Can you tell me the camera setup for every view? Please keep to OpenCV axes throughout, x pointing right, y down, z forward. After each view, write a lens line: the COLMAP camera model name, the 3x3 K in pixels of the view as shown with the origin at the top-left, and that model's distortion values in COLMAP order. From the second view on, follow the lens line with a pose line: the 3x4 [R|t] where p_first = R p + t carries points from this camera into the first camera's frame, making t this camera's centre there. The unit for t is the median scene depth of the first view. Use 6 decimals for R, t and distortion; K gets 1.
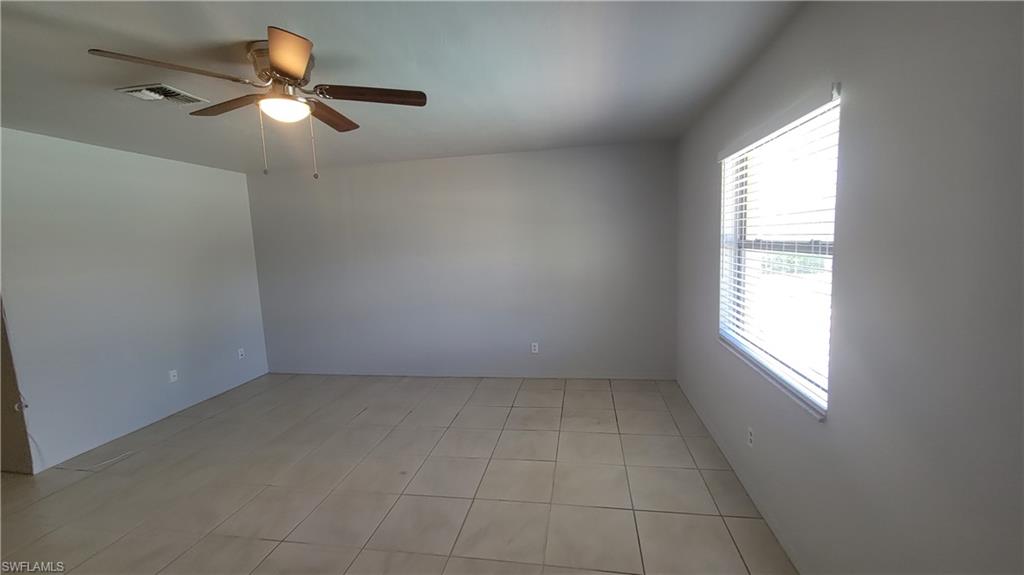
lens RADIAL K [[417.6, 0, 511.2], [0, 417.6, 289.8], [0, 0, 1]] dist [0.000573, -0.000454]
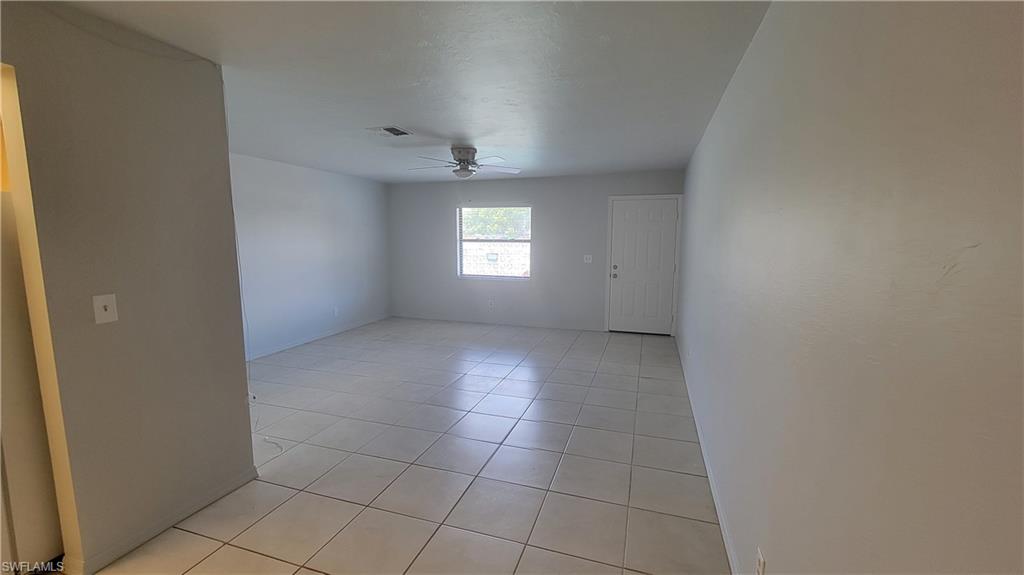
lens RADIAL K [[417.6, 0, 511.2], [0, 417.6, 289.8], [0, 0, 1]] dist [0.000573, -0.000454]
pose [[0.151932, -0.086703, 0.984581, -2.374657], [0.104069, 0.992011, 0.071299, 0.047987], [-0.982897, 0.091632, 0.159741, 0.354186]]
